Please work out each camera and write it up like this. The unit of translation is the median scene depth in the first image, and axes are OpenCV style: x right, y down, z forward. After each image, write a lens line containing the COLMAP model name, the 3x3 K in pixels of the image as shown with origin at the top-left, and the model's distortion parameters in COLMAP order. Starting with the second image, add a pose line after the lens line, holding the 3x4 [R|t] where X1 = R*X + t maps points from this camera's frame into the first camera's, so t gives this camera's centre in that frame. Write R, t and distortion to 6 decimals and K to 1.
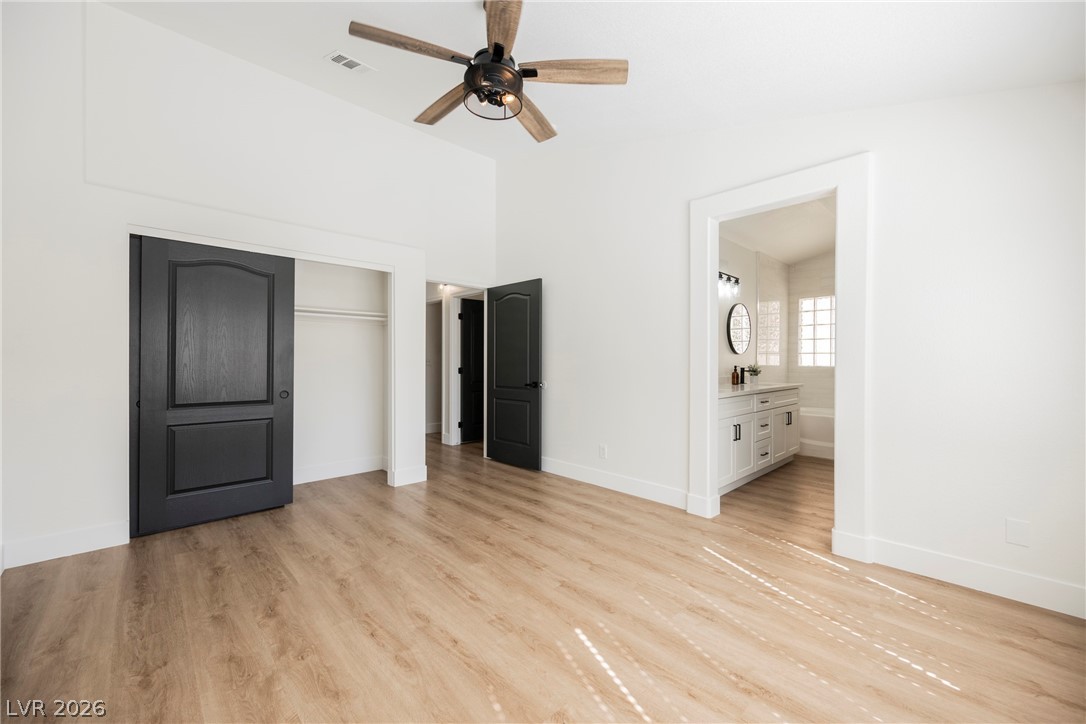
lens RADIAL K [[420.6, 0, 542.2], [0, 420.6, 360.5], [0, 0, 1]] dist [-0.002320, -0.000782]
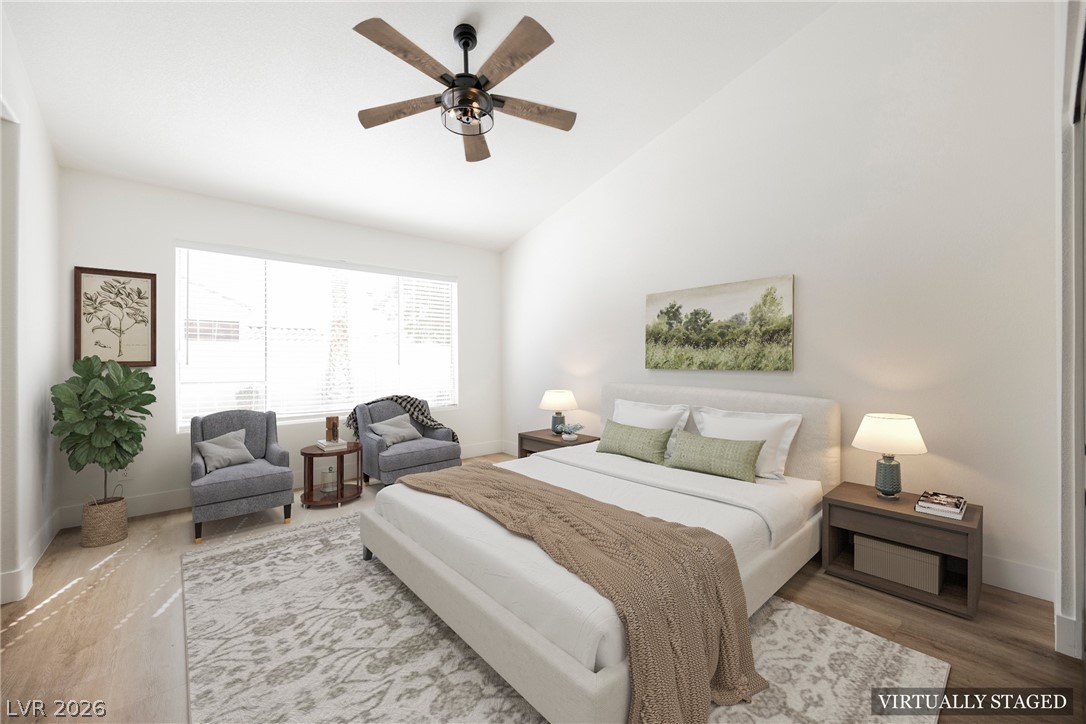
lens RADIAL K [[420.6, 0, 540.5], [0, 420.6, 360.4], [0, 0, 1]] dist [-0.002320, -0.000782]
pose [[-0.999120, 0.007415, 0.041279, -0.323122], [0.007523, 0.999969, 0.002462, 0.021654], [-0.041259, 0.002770, -0.999145, 1.845611]]
